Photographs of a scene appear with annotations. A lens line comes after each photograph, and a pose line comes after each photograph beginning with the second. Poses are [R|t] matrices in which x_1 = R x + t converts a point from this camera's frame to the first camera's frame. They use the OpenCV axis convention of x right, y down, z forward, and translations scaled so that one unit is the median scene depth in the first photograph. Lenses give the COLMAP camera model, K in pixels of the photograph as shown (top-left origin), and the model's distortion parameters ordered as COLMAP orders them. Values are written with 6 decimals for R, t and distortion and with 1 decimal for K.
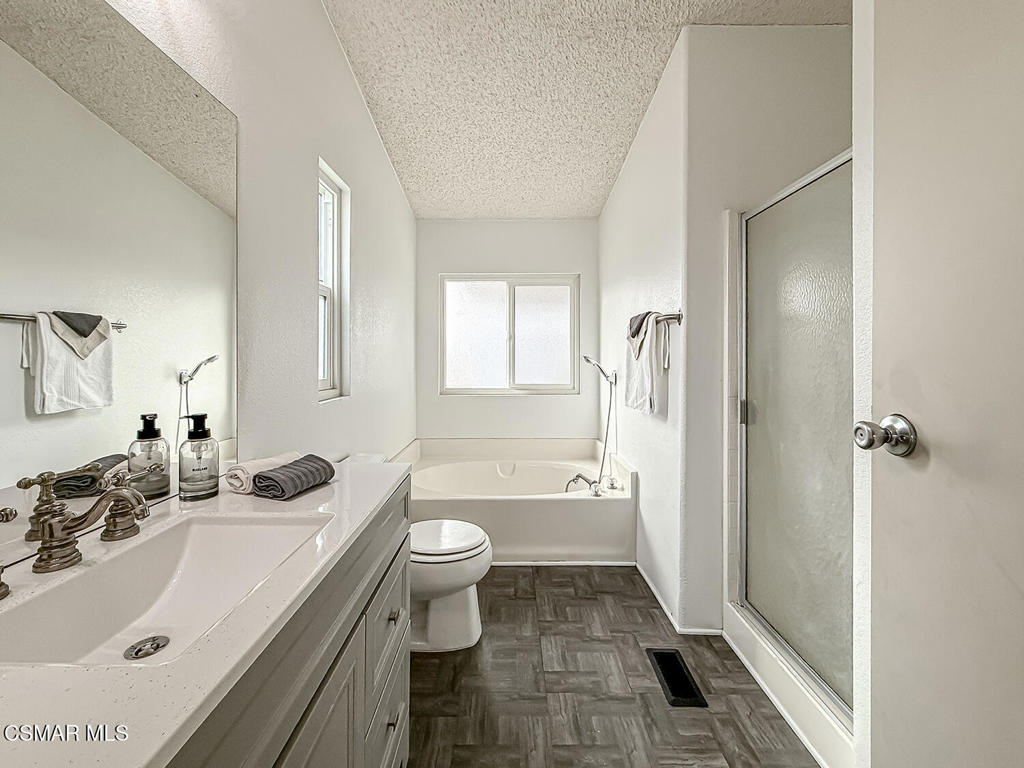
lens RADIAL K [[413.7, 0, 516.3], [0, 413.7, 355.5], [0, 0, 1]] dist [0.002093, 0.000160]
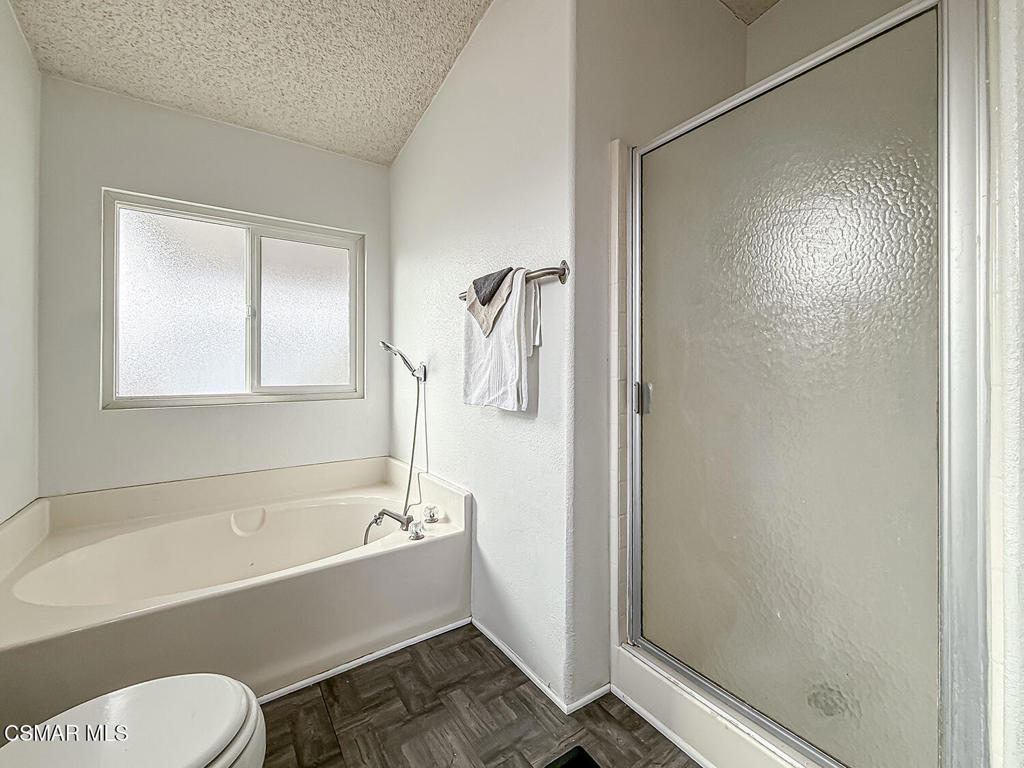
lens RADIAL K [[421.6, 0, 511.8], [0, 421.6, 366.0], [0, 0, 1]] dist [-0.001388, 0.000146]
pose [[0.828670, 0.001970, 0.559734, -0.074347], [-0.000749, 0.999997, -0.002410, 0.059255], [-0.559737, 0.001577, 0.828669, 0.360678]]
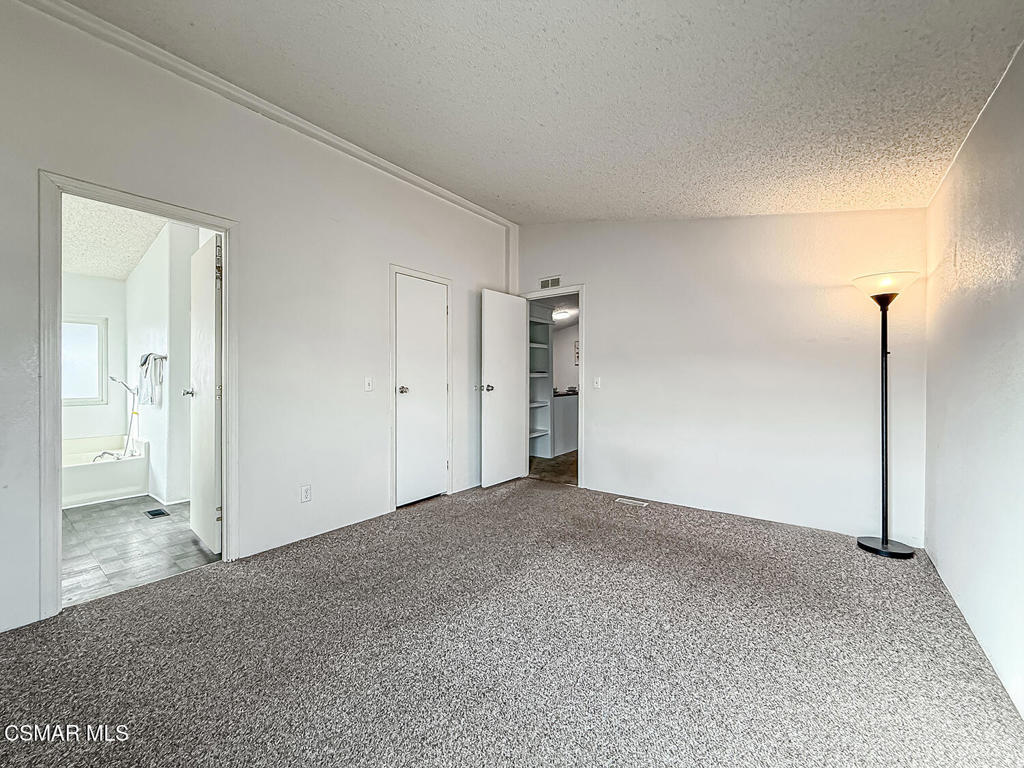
lens RADIAL K [[414.3, 0, 510.2], [0, 414.3, 373.9], [0, 0, 1]] dist [0.000105, 0.000180]
pose [[0.624247, 0.001070, 0.781226, -0.135435], [0.004980, 0.999973, -0.005349, 0.010191], [-0.781211, 0.007229, 0.624225, -1.393974]]
